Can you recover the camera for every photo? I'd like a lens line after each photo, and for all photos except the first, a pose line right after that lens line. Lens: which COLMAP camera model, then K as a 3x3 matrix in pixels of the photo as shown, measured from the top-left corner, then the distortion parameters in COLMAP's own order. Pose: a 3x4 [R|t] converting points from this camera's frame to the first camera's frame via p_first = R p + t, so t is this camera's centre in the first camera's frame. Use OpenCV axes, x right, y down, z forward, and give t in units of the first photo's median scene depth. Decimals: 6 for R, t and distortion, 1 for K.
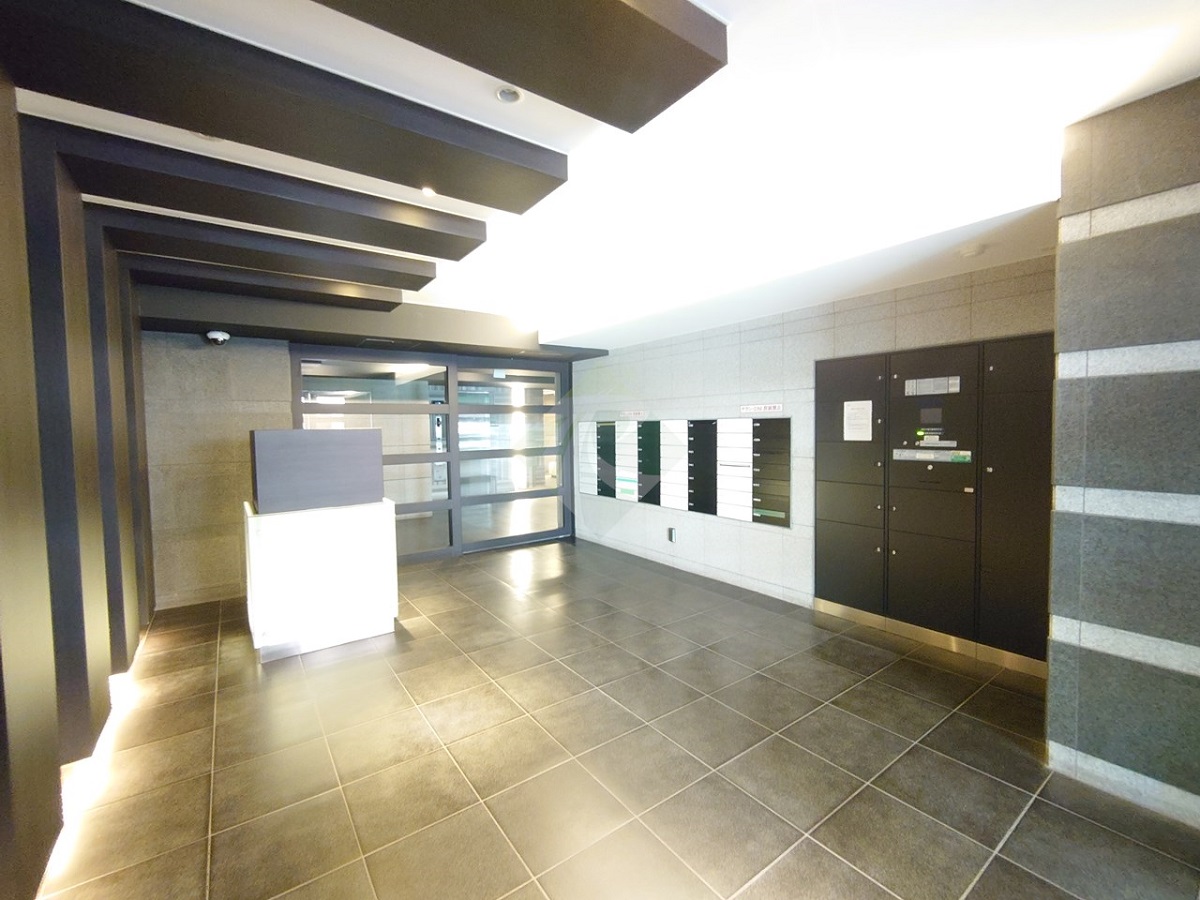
lens RADIAL K [[511.1, 0, 596.8], [0, 511.1, 449.7], [0, 0, 1]] dist [-0.006329, -0.000836]
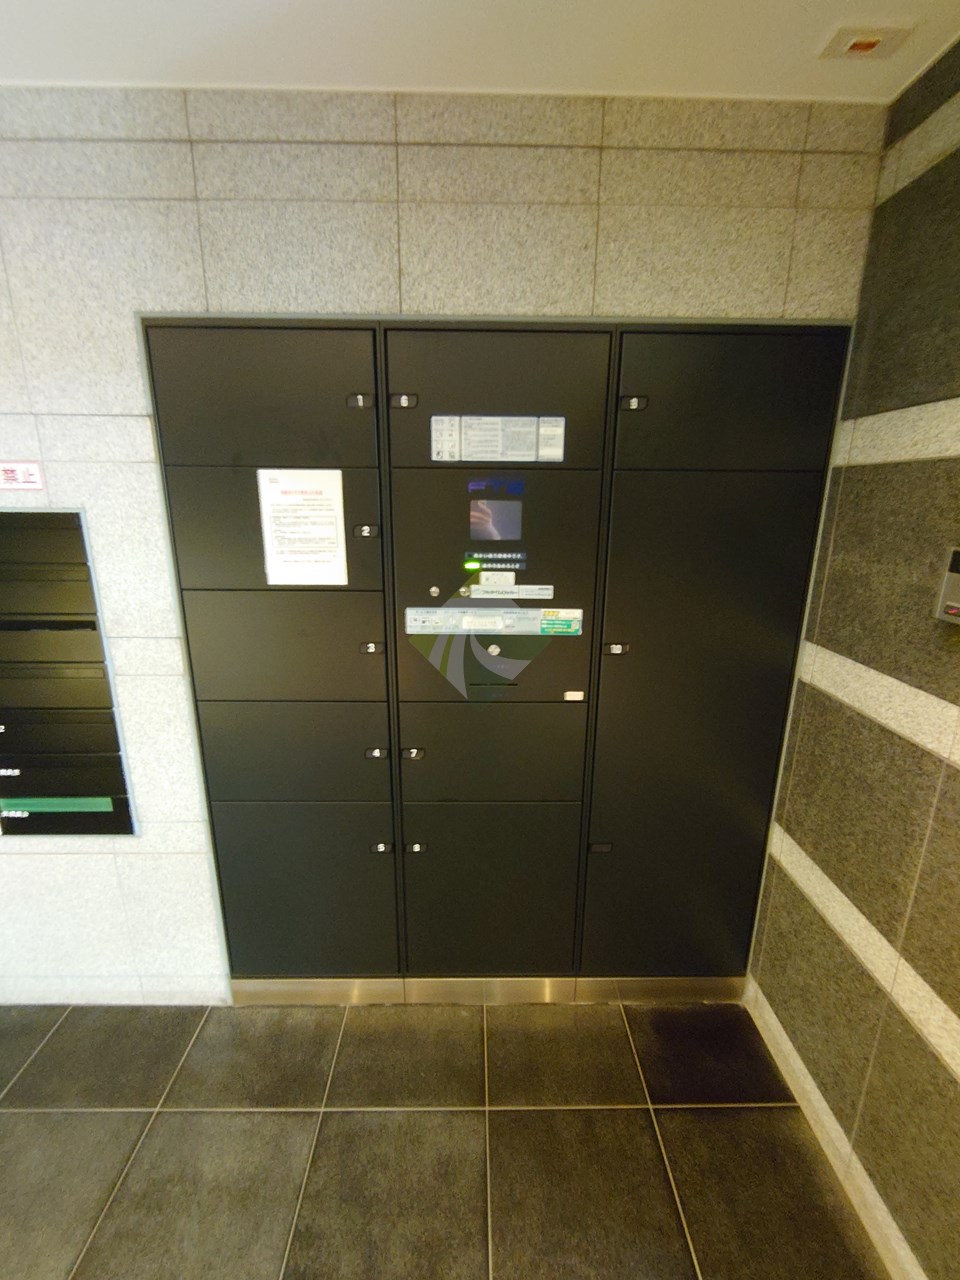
lens RADIAL K [[545.2, 0, 482.7], [0, 545.2, 644.7], [0, 0, 1]] dist [-0.006329, -0.000836]
pose [[0.566382, -0.190622, 0.801794, 0.236384], [0.020003, 0.975776, 0.217855, -0.050490], [-0.823900, -0.107351, 0.556475, 0.601365]]
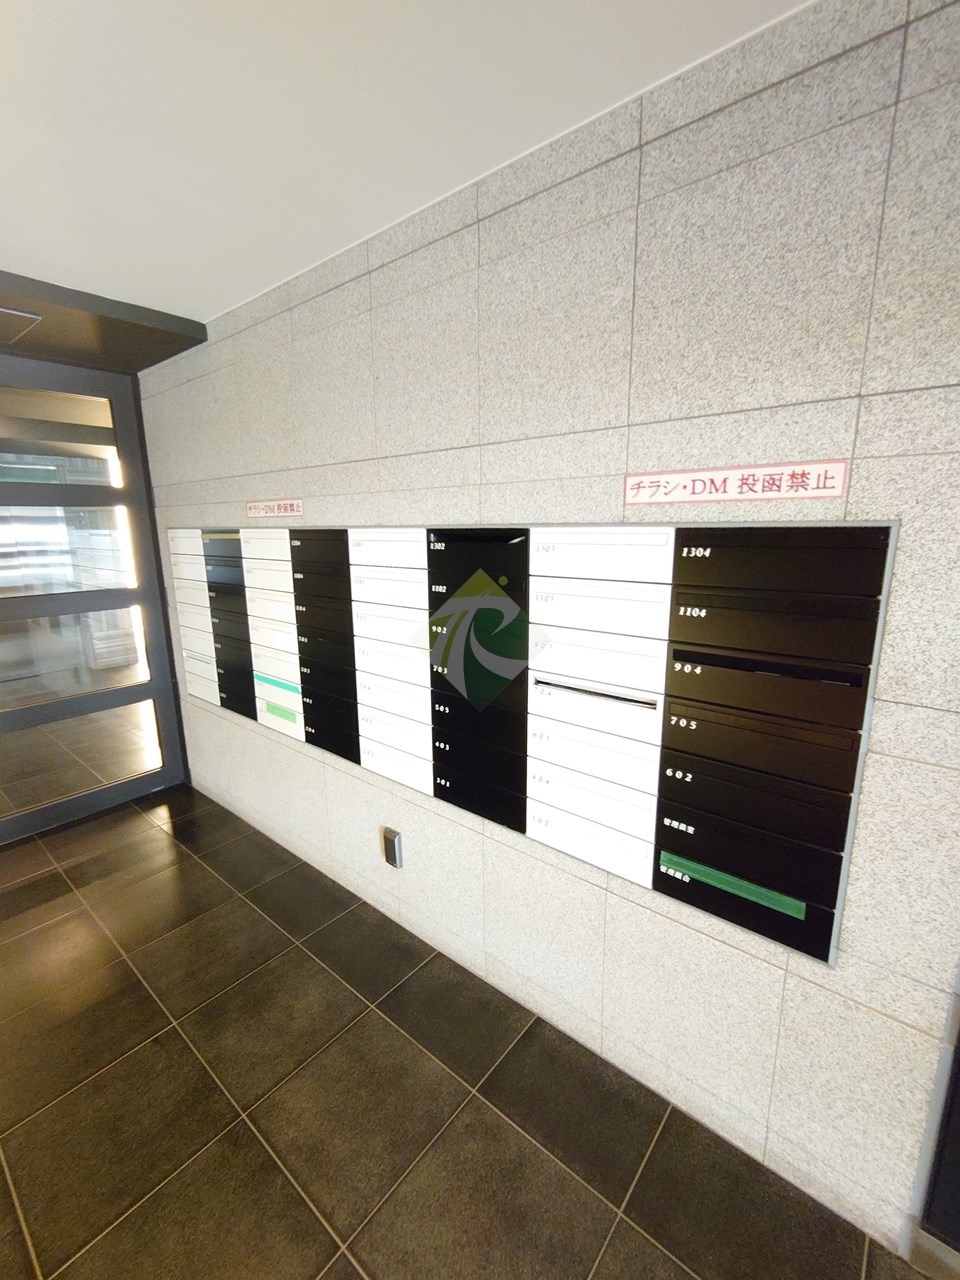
lens RADIAL K [[545.2, 0, 471.7], [0, 545.2, 640.5], [0, 0, 1]] dist [-0.006329, -0.000836]
pose [[0.970671, -0.048980, 0.235369, 0.146483], [0.010380, 0.986651, 0.162515, -0.053149], [-0.240188, -0.155306, 0.958222, 0.795406]]
